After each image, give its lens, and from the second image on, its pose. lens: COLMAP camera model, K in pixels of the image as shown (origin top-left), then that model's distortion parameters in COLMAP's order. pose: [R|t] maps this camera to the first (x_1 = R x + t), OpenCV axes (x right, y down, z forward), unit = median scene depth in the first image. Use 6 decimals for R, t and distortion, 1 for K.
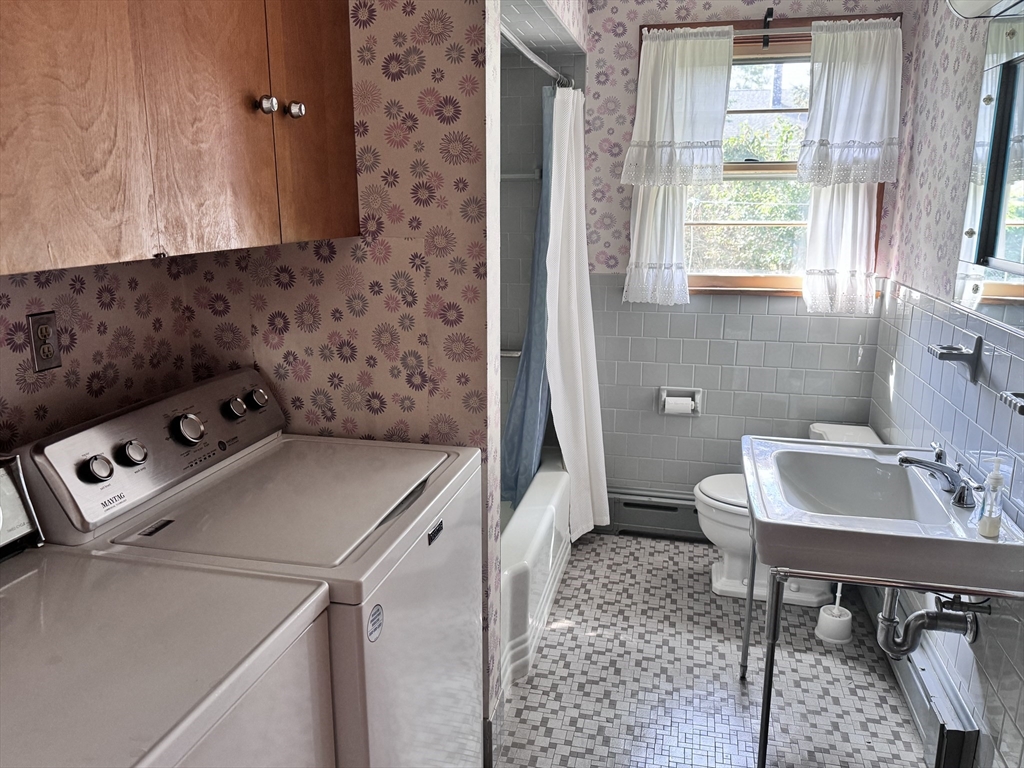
lens RADIAL K [[790.5, 0, 510.6], [0, 790.5, 376.7], [0, 0, 1]] dist [0.129830, -0.204055]
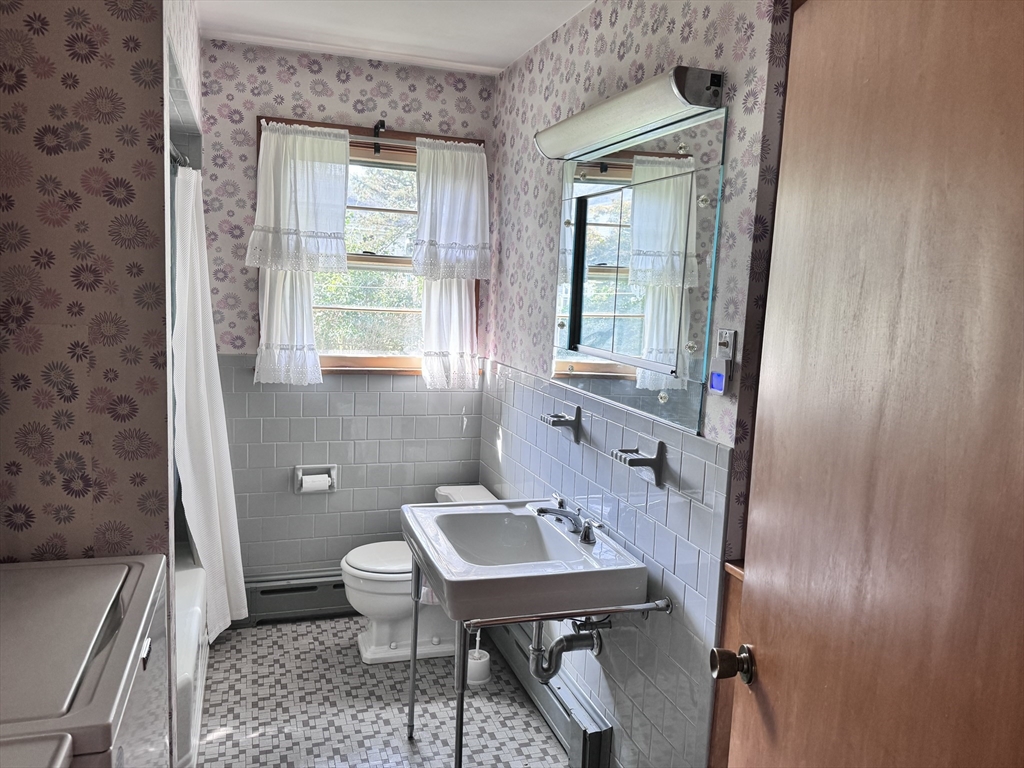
lens RADIAL K [[790.5, 0, 510.6], [0, 790.5, 376.7], [0, 0, 1]] dist [0.129830, -0.204055]
pose [[0.852246, -0.025526, 0.522518, -0.125388], [0.071327, 0.995151, -0.067721, -0.014863], [-0.518256, 0.094985, 0.849935, -0.010426]]
